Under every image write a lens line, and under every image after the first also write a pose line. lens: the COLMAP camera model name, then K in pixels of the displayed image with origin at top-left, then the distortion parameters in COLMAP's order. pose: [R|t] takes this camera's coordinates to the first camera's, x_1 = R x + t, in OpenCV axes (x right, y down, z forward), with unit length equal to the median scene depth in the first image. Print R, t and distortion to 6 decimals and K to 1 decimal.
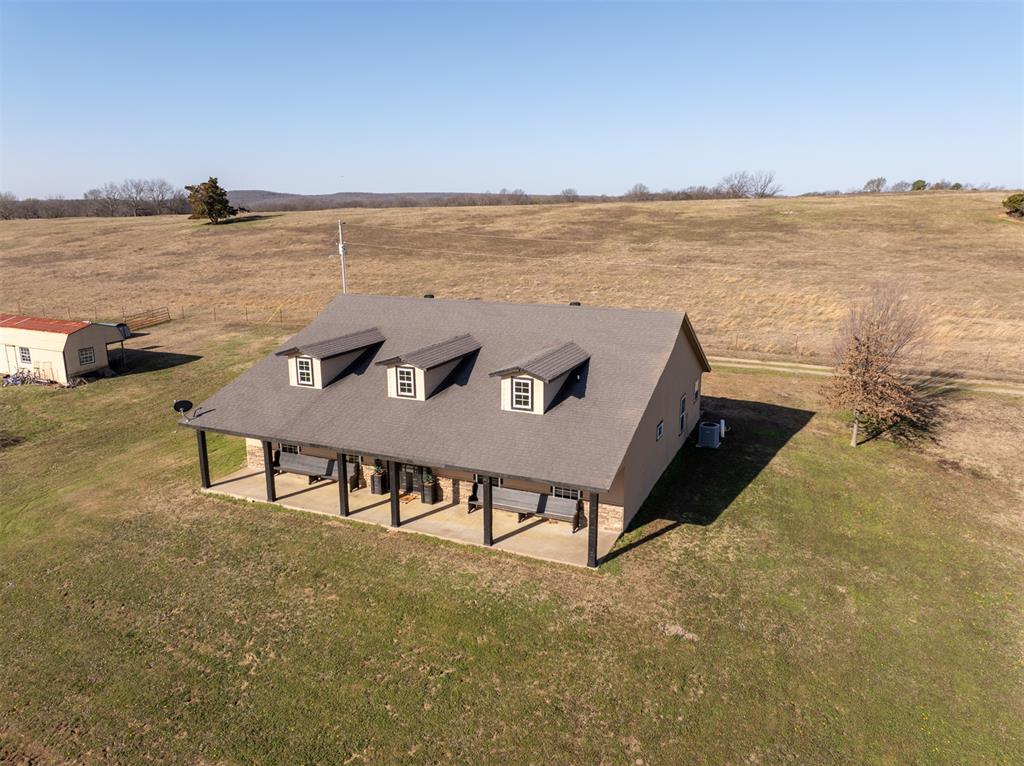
lens RADIAL K [[716.8, 0, 517.5], [0, 716.8, 384.1], [0, 0, 1]] dist [-0.041250, 0.001700]
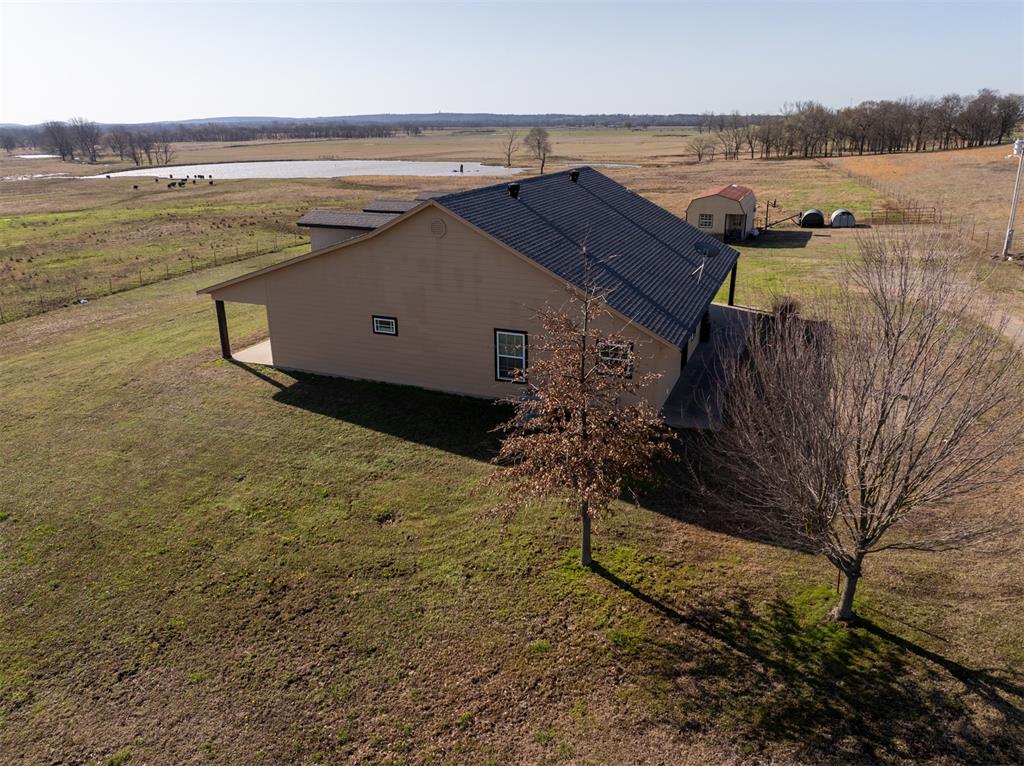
lens RADIAL K [[716.8, 0, 517.5], [0, 716.8, 384.1], [0, 0, 1]] dist [-0.041250, 0.001700]
pose [[0.027924, 0.339762, -0.940097, 1.203477], [-0.228993, 0.917628, 0.324840, -0.216887], [0.973027, 0.206205, 0.103427, 1.239714]]
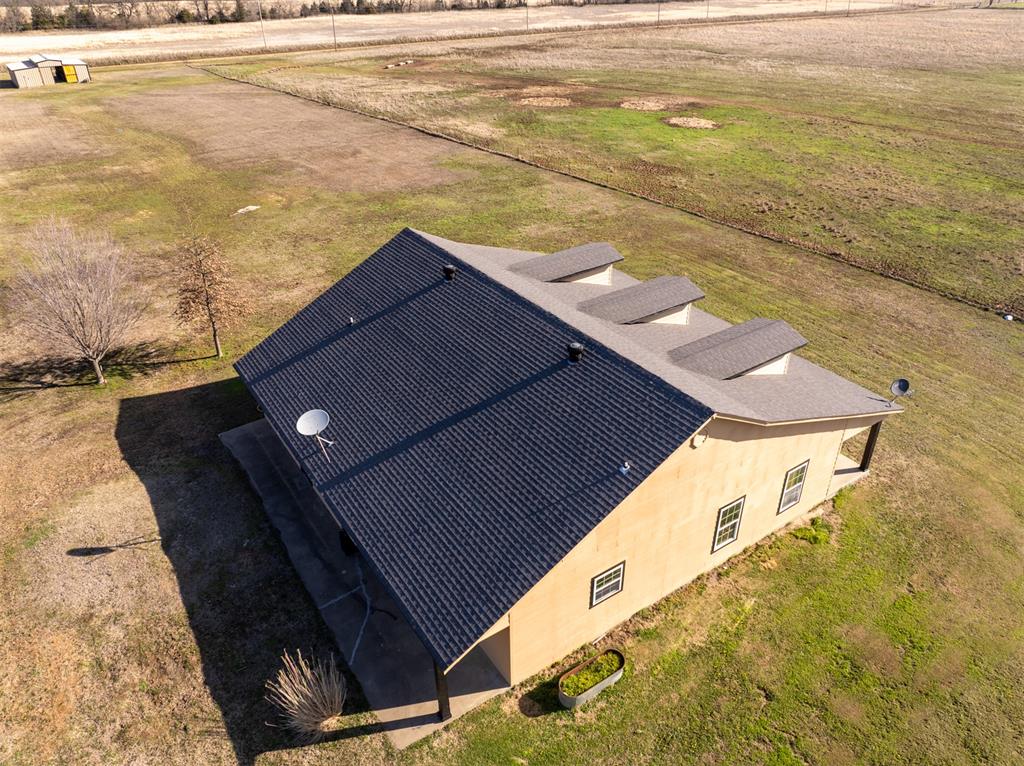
lens RADIAL K [[716.8, 0, 517.5], [0, 716.8, 384.1], [0, 0, 1]] dist [-0.041250, 0.001700]
pose [[-0.845633, -0.274345, 0.457864, -0.482826], [0.127996, 0.728547, 0.672931, -0.703622], [-0.518191, 0.627657, -0.580968, 1.938791]]
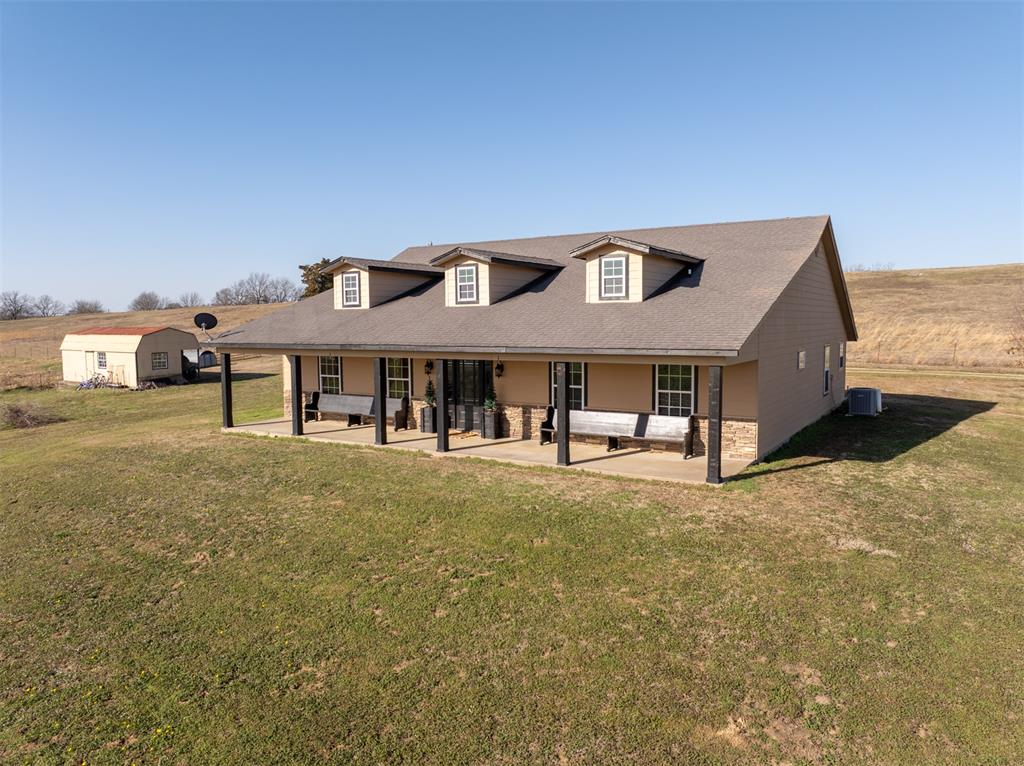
lens RADIAL K [[716.8, 0, 517.5], [0, 716.8, 384.1], [0, 0, 1]] dist [-0.041250, 0.001700]
pose [[0.989216, 0.003280, -0.146430, 0.017090], [-0.025307, 0.988540, -0.148823, 0.238326], [0.144264, 0.150923, 0.977962, 0.265614]]
